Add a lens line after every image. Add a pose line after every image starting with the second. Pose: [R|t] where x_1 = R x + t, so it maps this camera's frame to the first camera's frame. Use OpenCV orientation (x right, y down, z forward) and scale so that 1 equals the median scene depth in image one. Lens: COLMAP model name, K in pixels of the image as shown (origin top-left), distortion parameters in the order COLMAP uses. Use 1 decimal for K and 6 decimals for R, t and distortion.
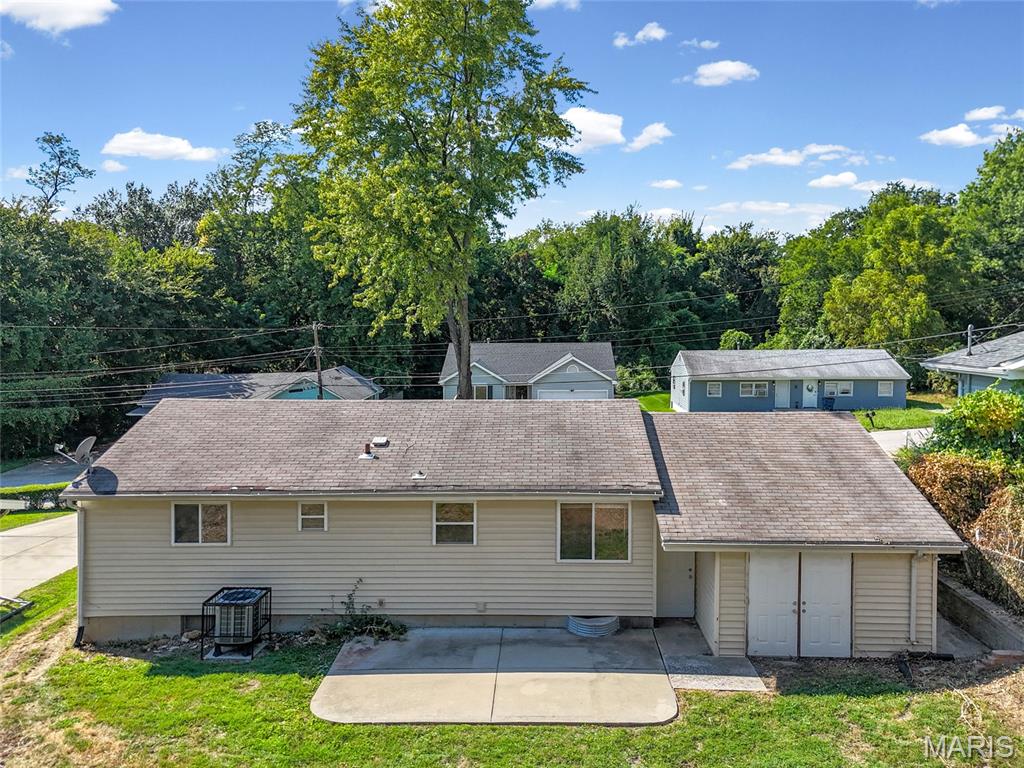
lens RADIAL K [[796.3, 0, 466.1], [0, 796.3, 360.9], [0, 0, 1]] dist [0.069013, -0.051171]
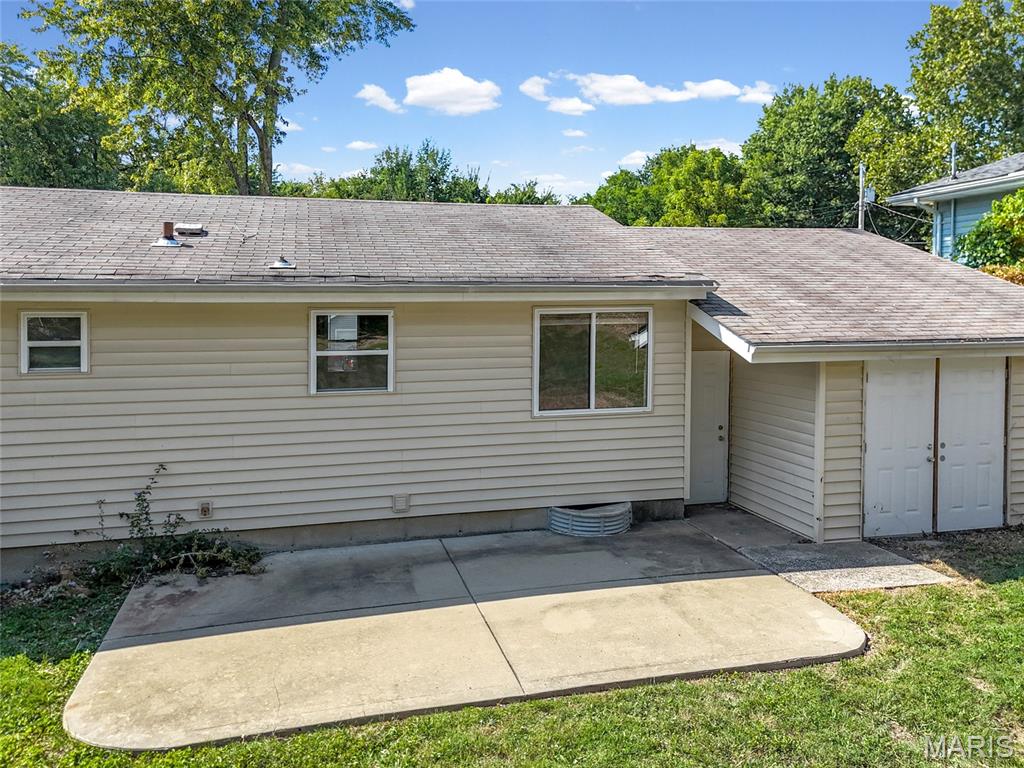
lens RADIAL K [[796.3, 0, 466.1], [0, 796.3, 360.9], [0, 0, 1]] dist [0.069013, -0.051171]
pose [[0.952355, -0.001908, 0.304987, -0.107405], [0.002005, 0.999998, -0.000004, 0.214290], [-0.304986, 0.000615, 0.952357, 0.476154]]
